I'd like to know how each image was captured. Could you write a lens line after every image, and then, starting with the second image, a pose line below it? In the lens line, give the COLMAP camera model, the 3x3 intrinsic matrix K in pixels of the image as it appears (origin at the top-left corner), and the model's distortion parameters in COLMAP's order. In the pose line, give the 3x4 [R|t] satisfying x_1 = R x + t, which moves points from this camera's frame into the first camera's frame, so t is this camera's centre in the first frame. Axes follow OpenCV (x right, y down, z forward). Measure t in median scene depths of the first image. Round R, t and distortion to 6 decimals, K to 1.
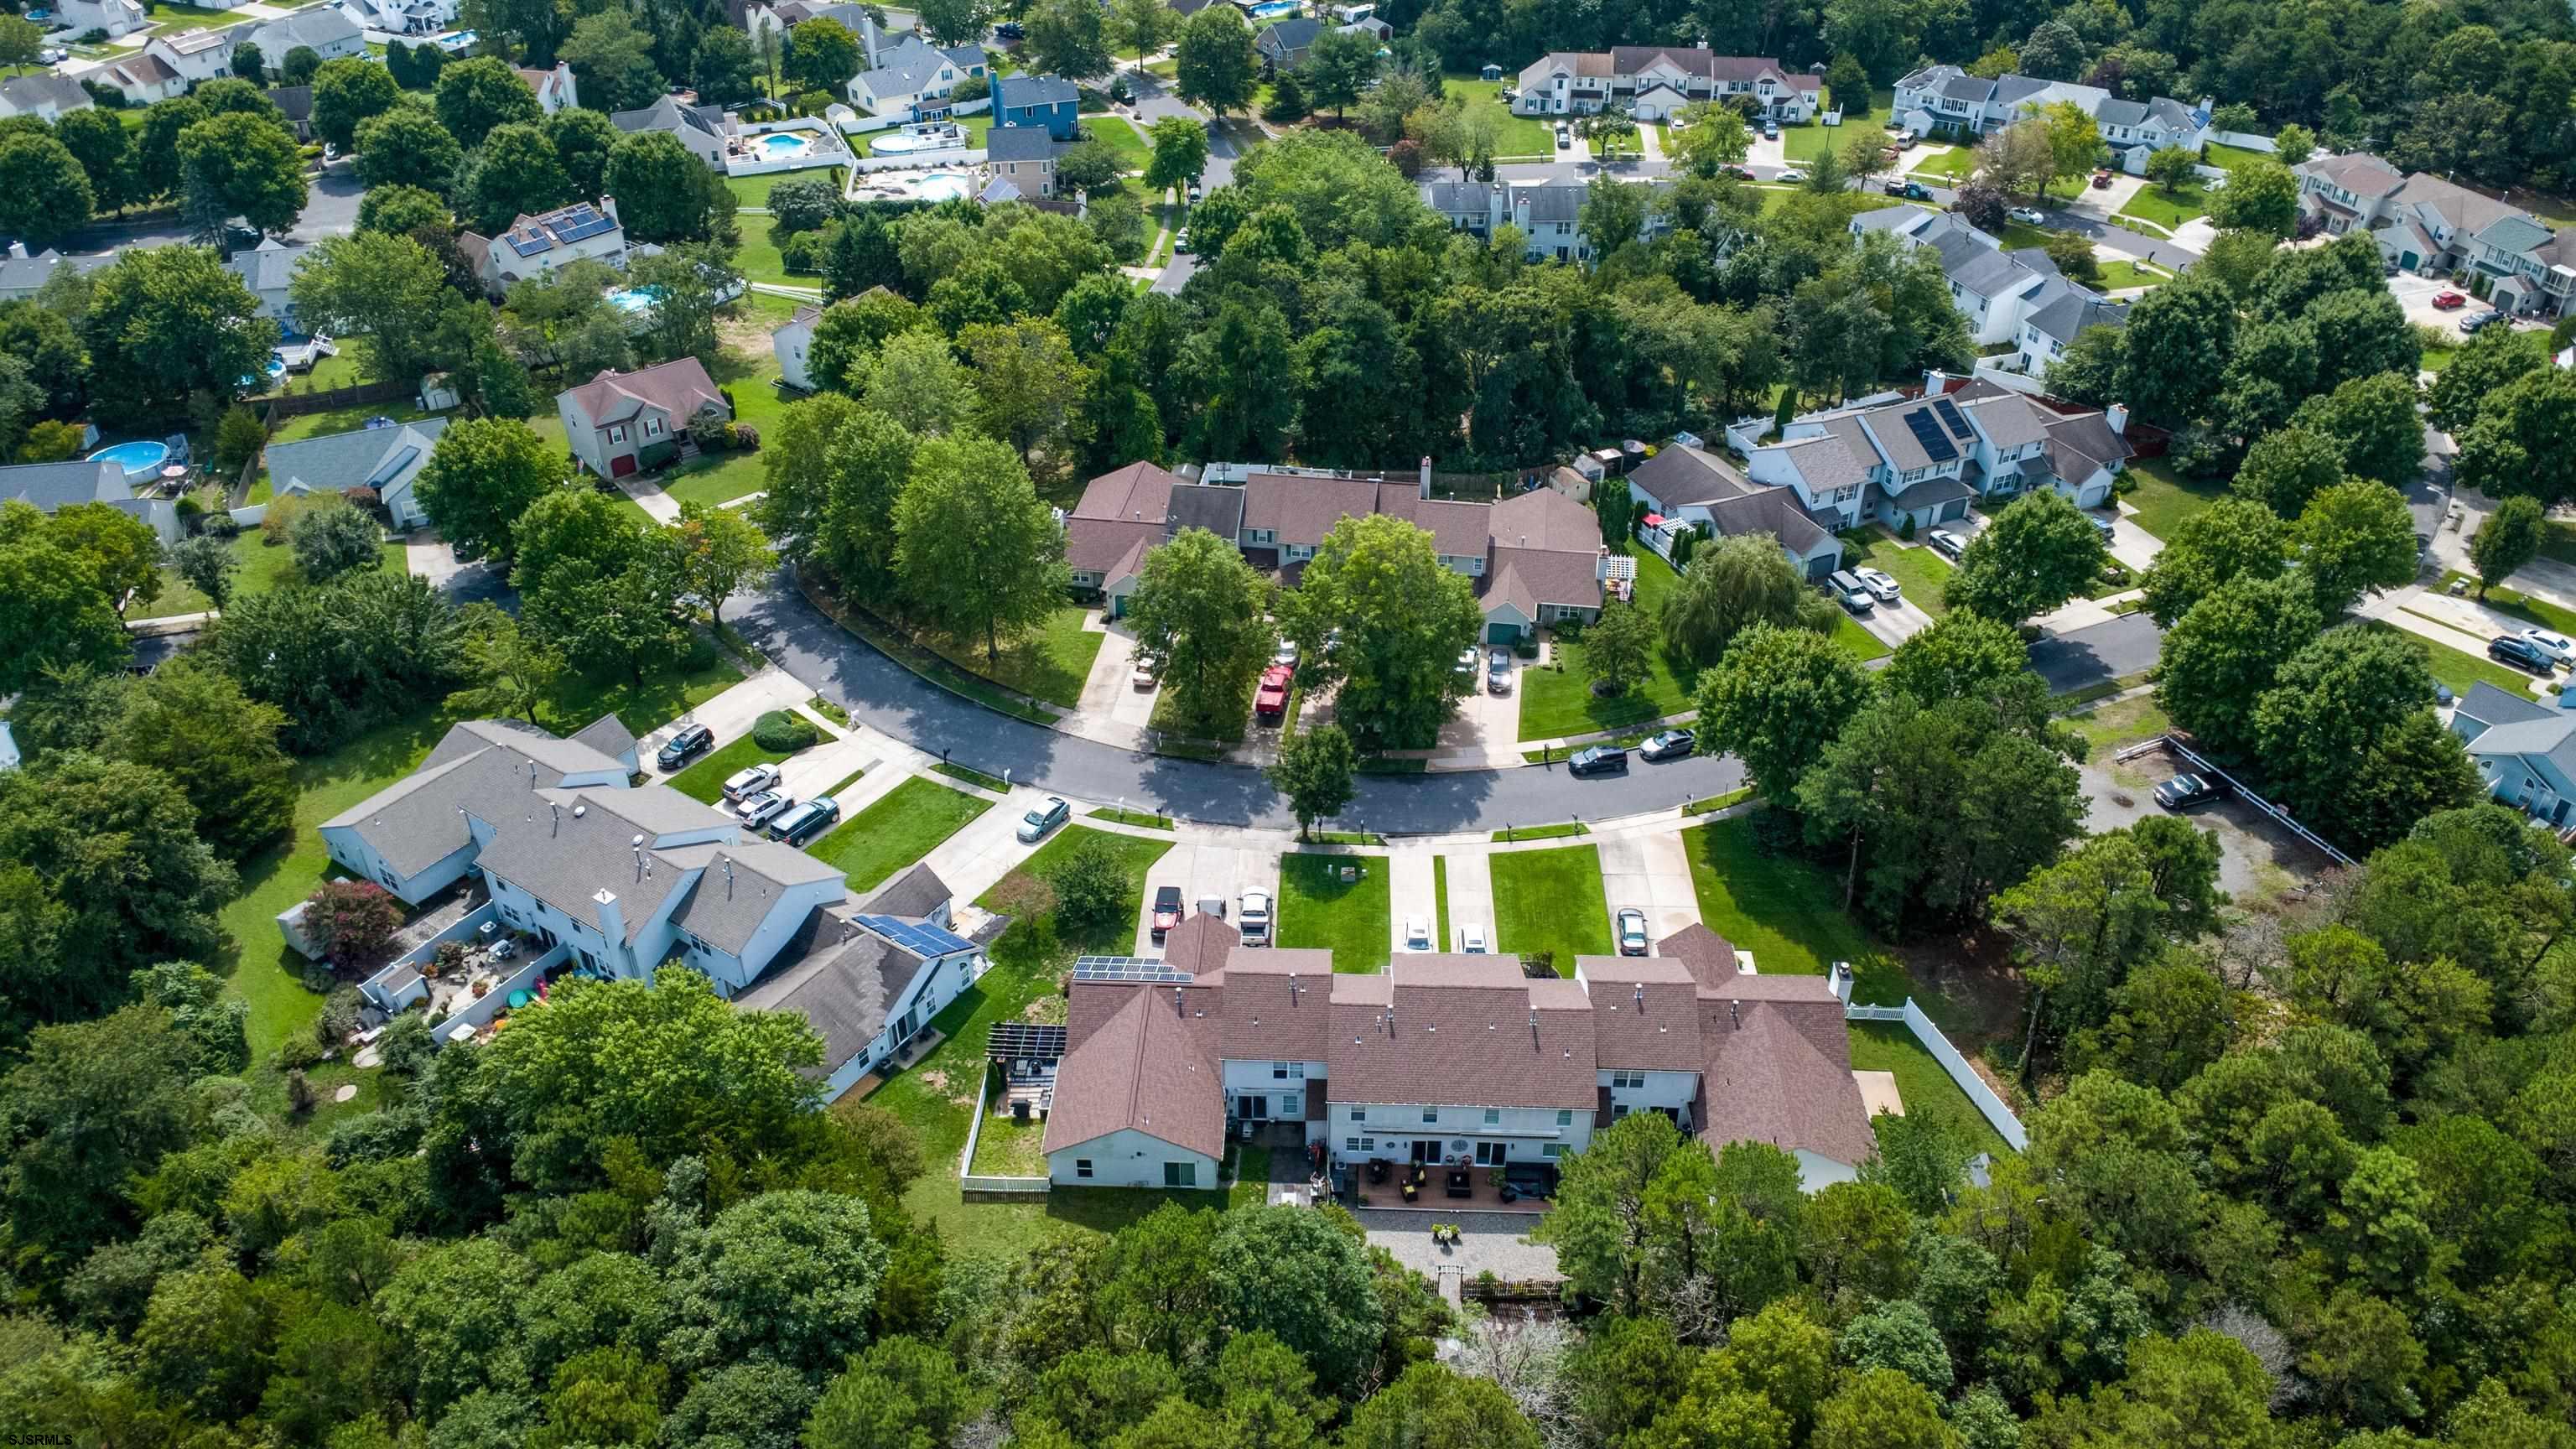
lens RADIAL K [[1814.8, 0, 1296.4], [0, 1814.8, 727.4], [0, 0, 1]] dist [0.021752, -0.037988]
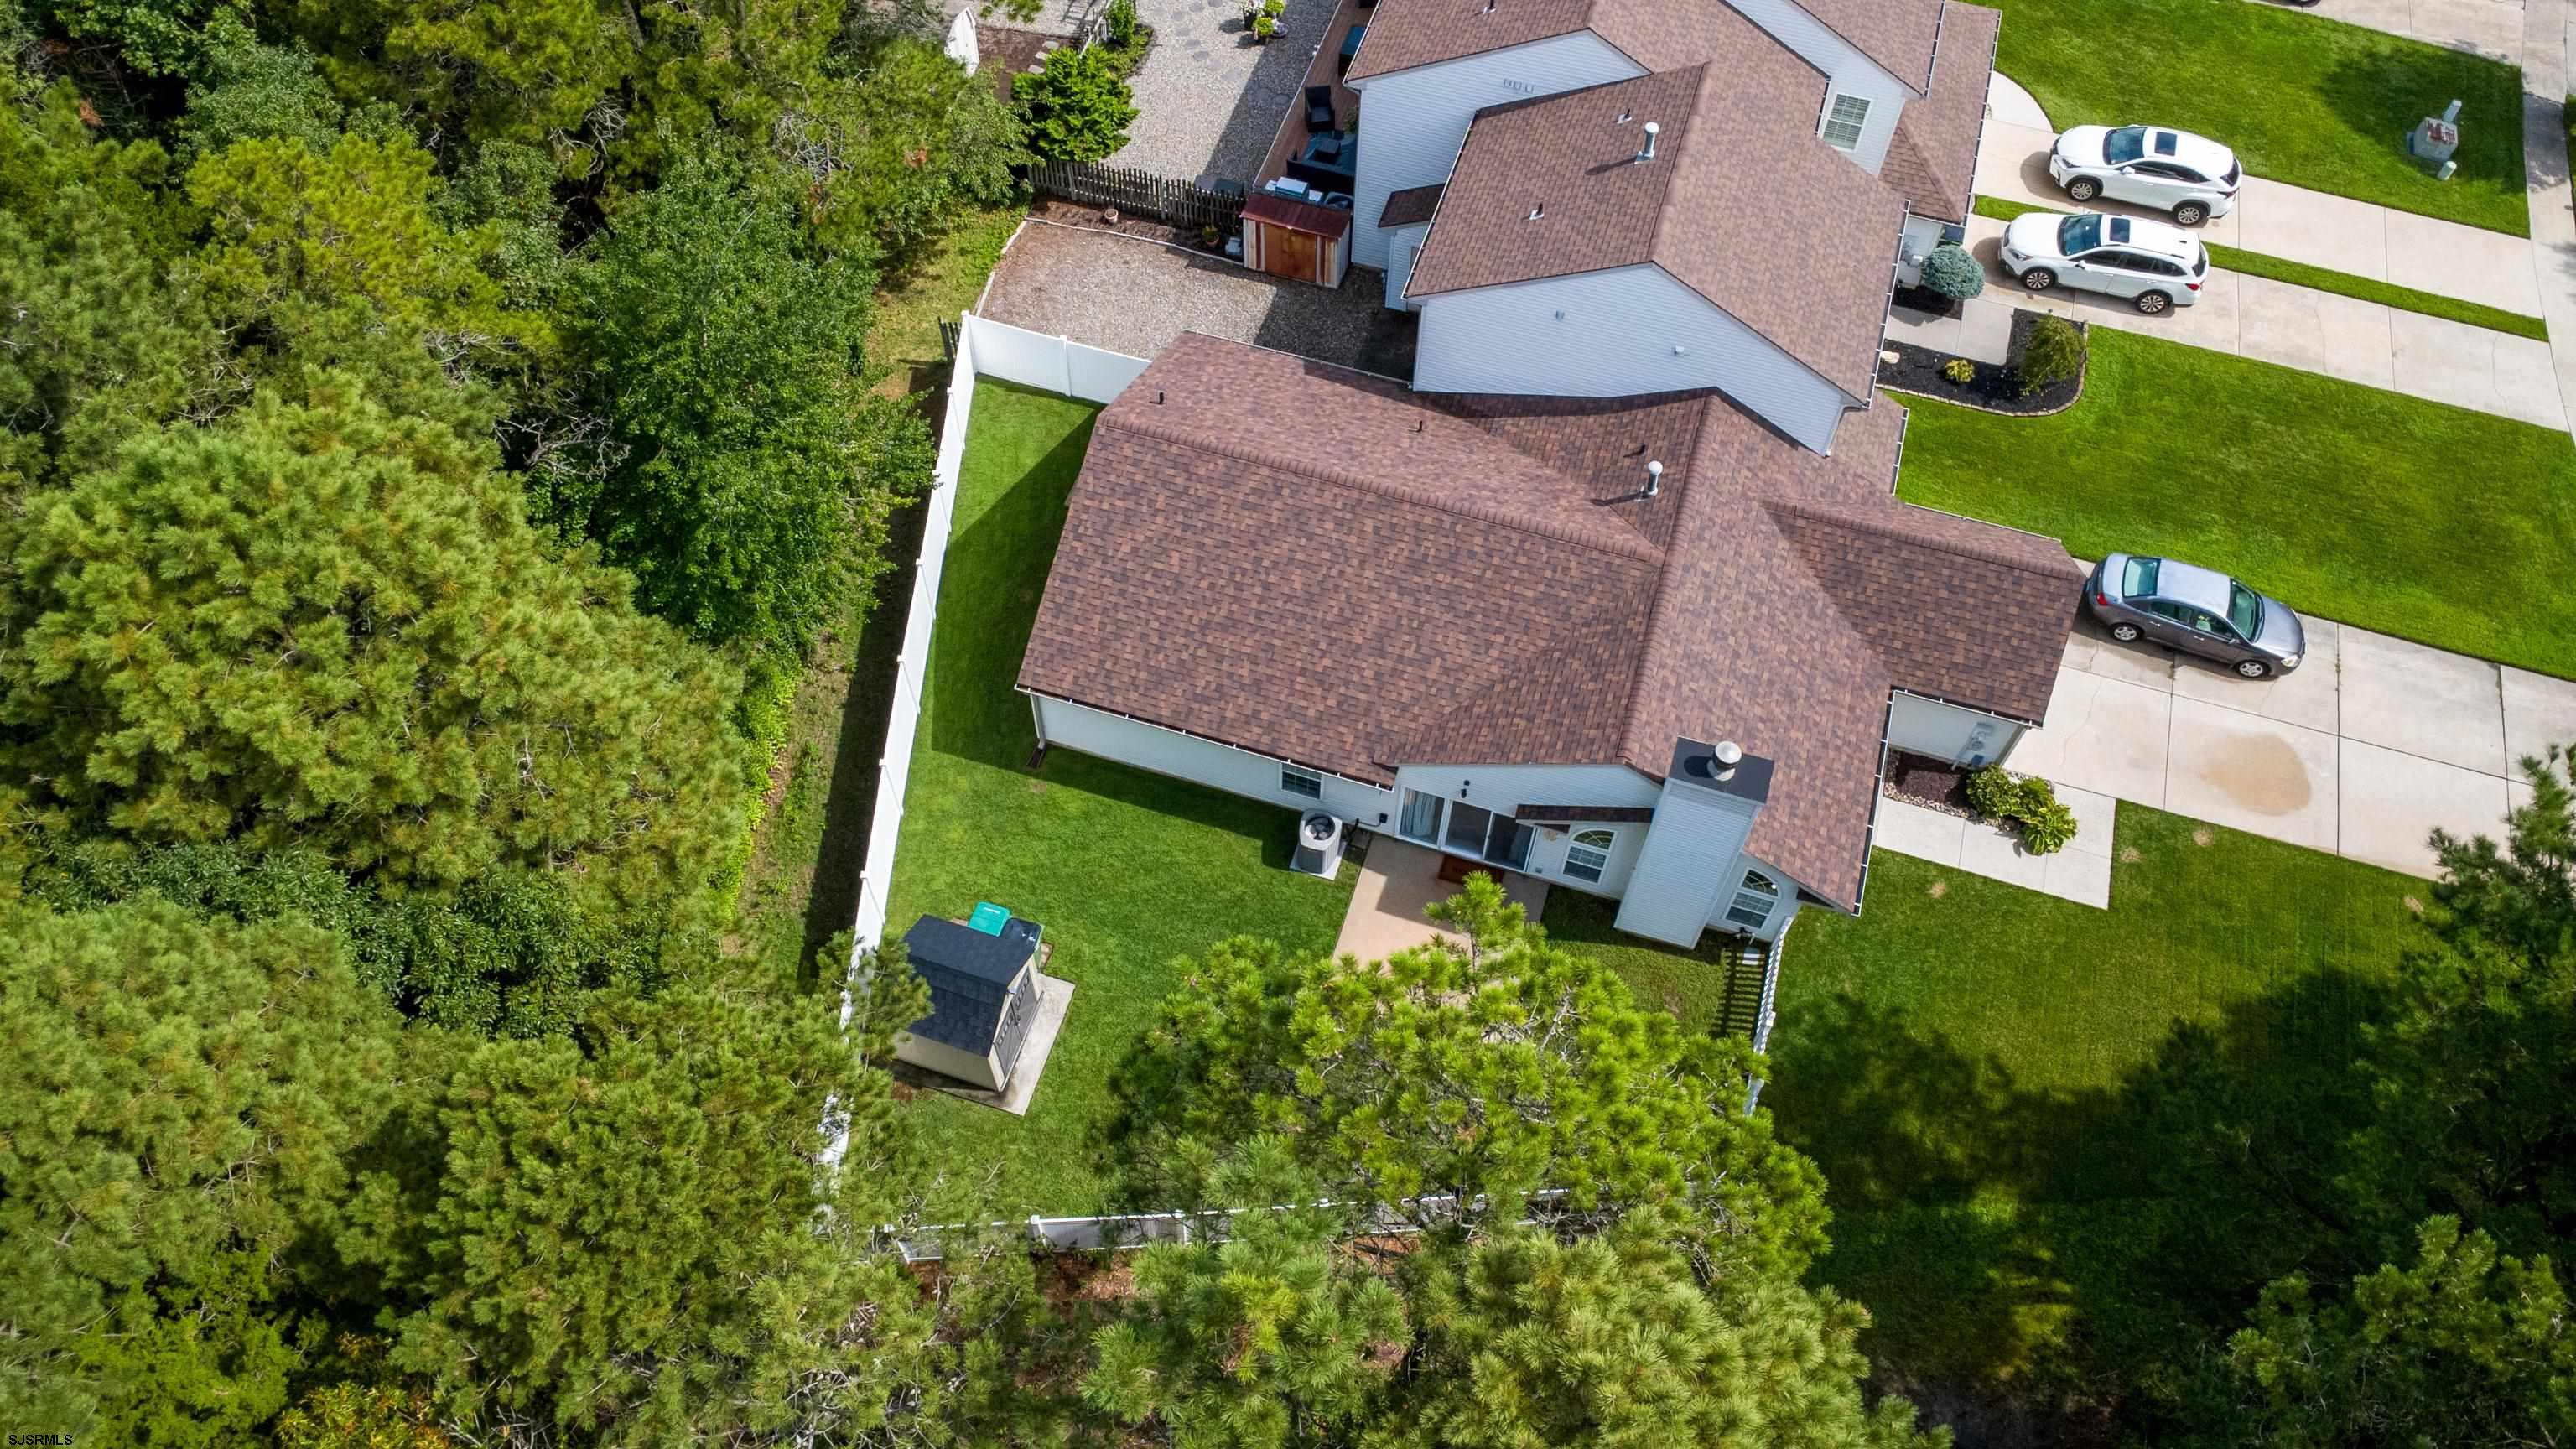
lens RADIAL K [[1814.8, 0, 1283.5], [0, 1814.8, 728.4], [0, 0, 1]] dist [0.021752, -0.037988]
pose [[-0.270343, 0.804758, -0.528469, 0.389527], [-0.556705, 0.317170, 0.767777, -0.039630], [0.785489, 0.501765, 0.362268, 0.704871]]
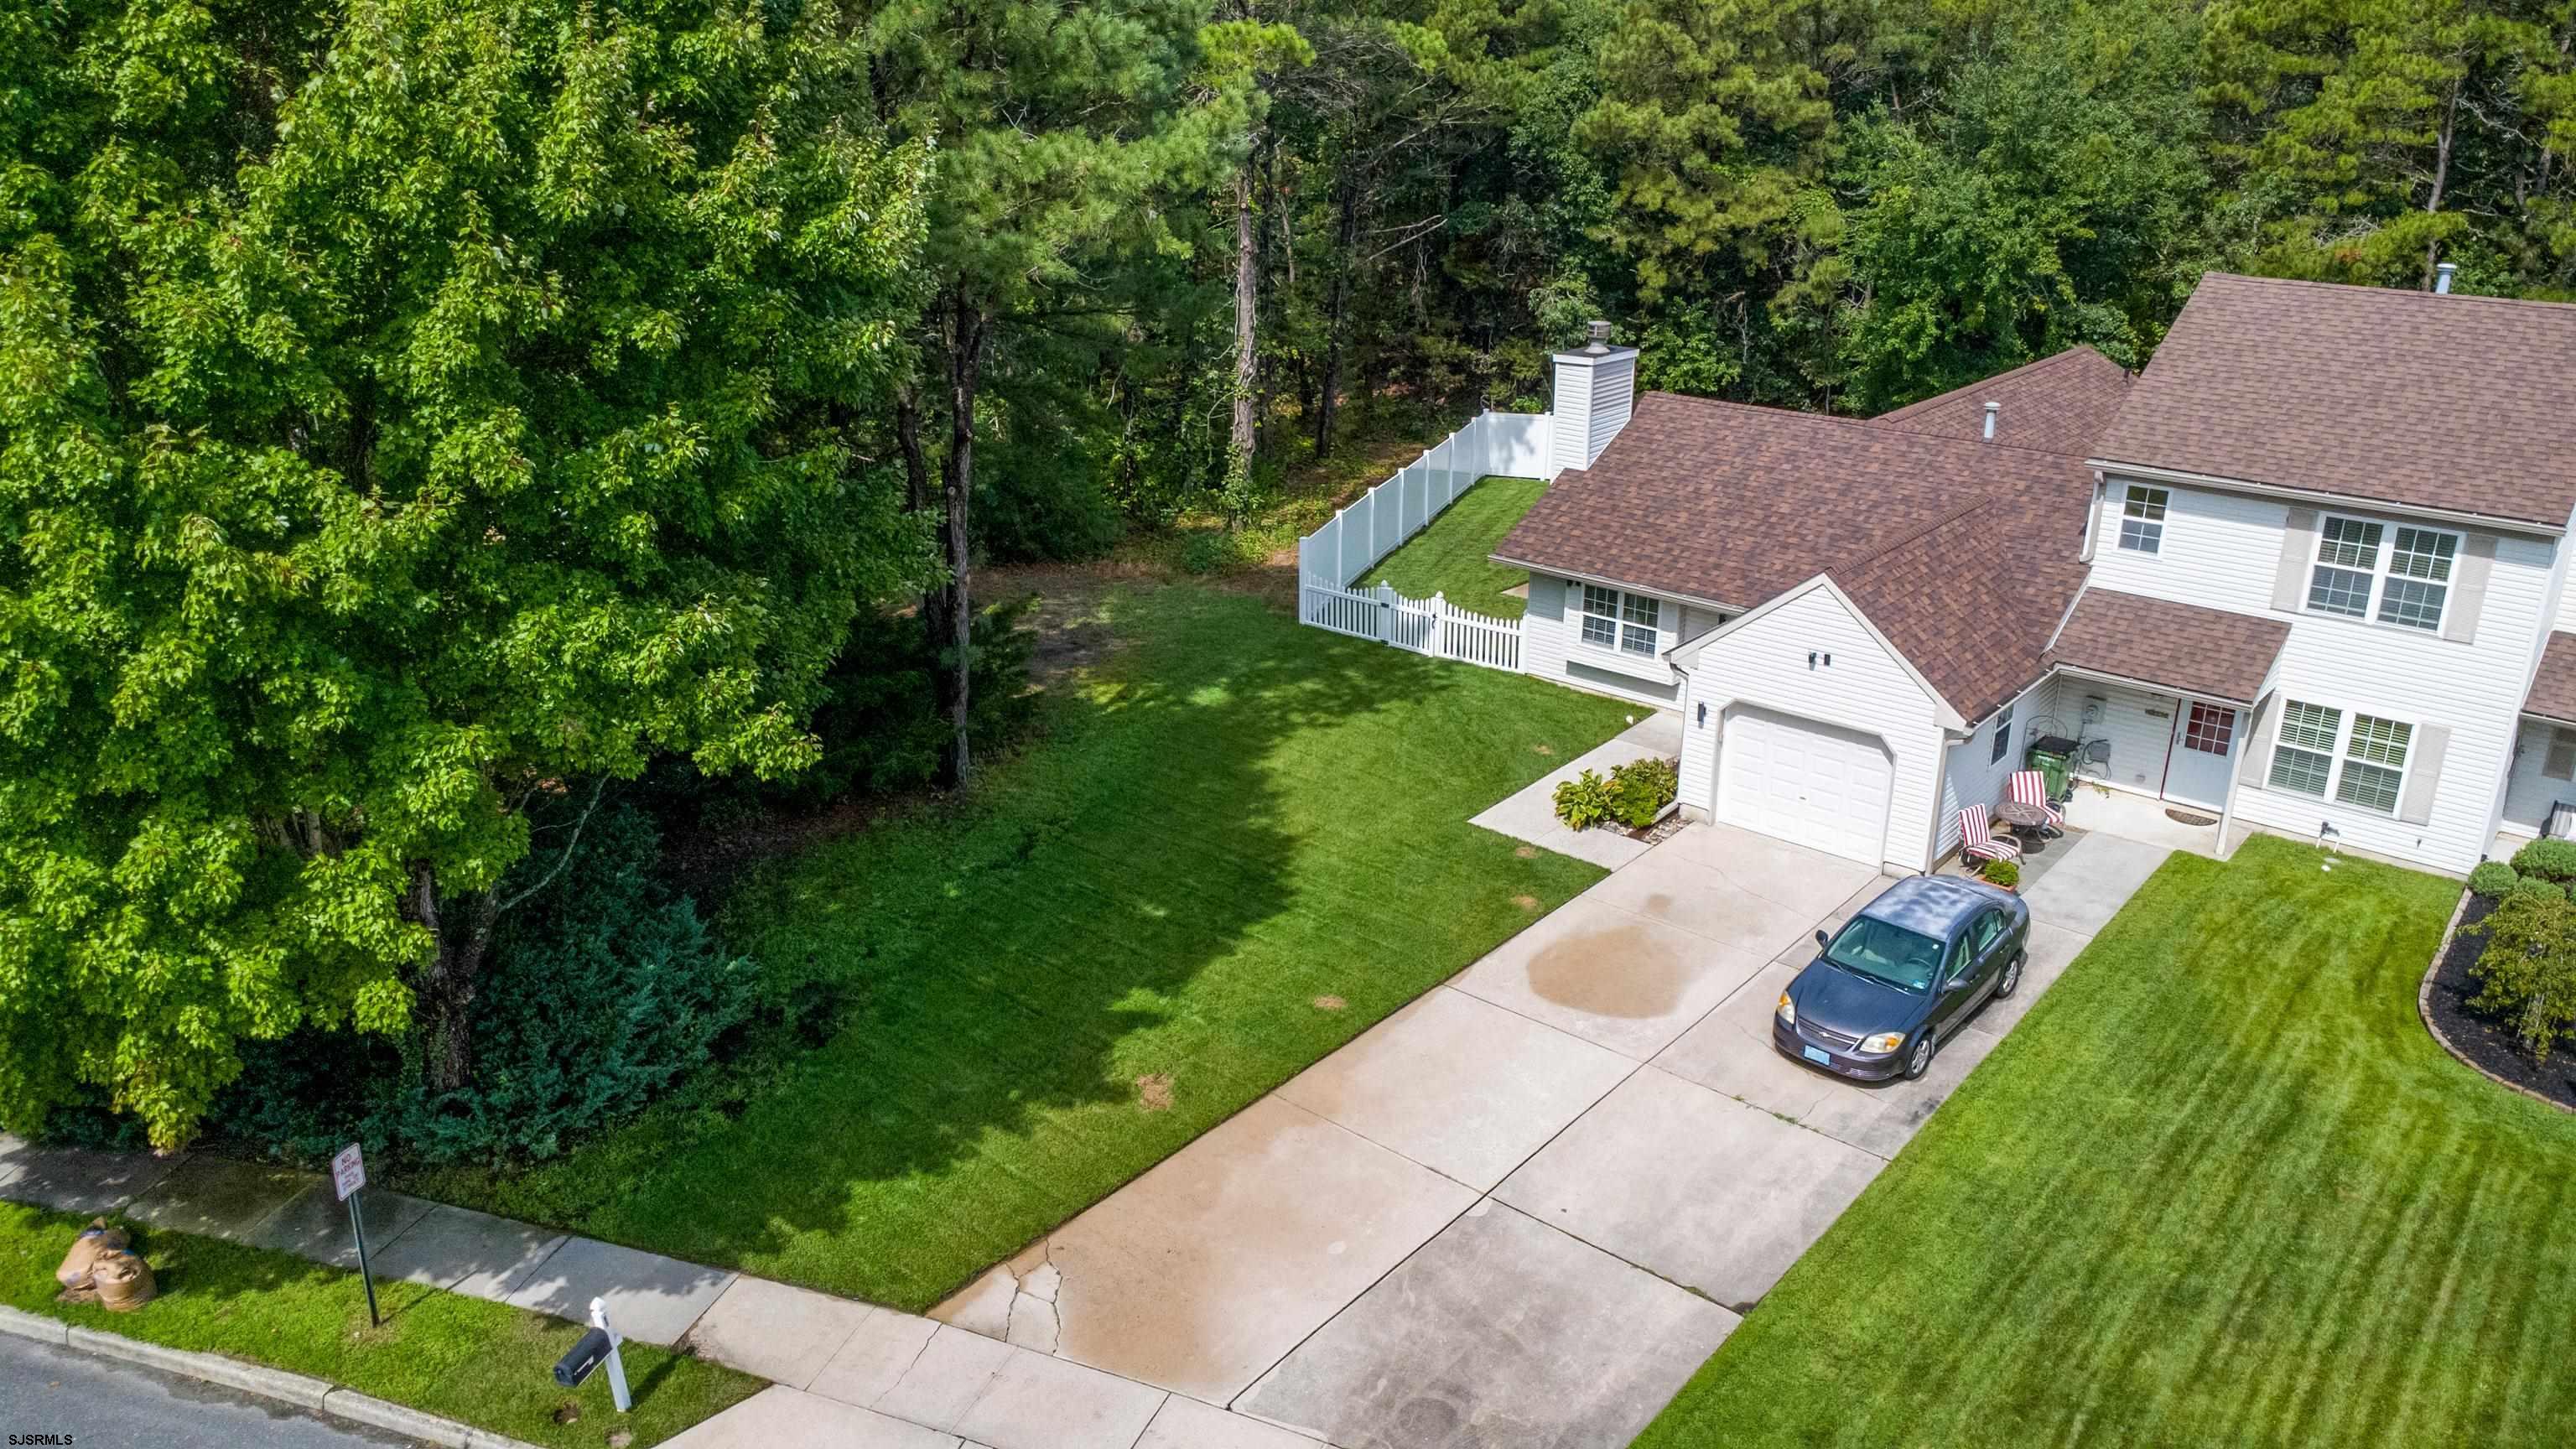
lens RADIAL K [[1814.8, 0, 1288.2], [0, 1814.8, 727.4], [0, 0, 1]] dist [0.021752, -0.037988]
pose [[-0.785299, -0.232929, 0.573629, 0.122399], [0.338333, 0.614486, 0.712698, -0.058384], [-0.518495, 0.753758, -0.403747, 1.011314]]
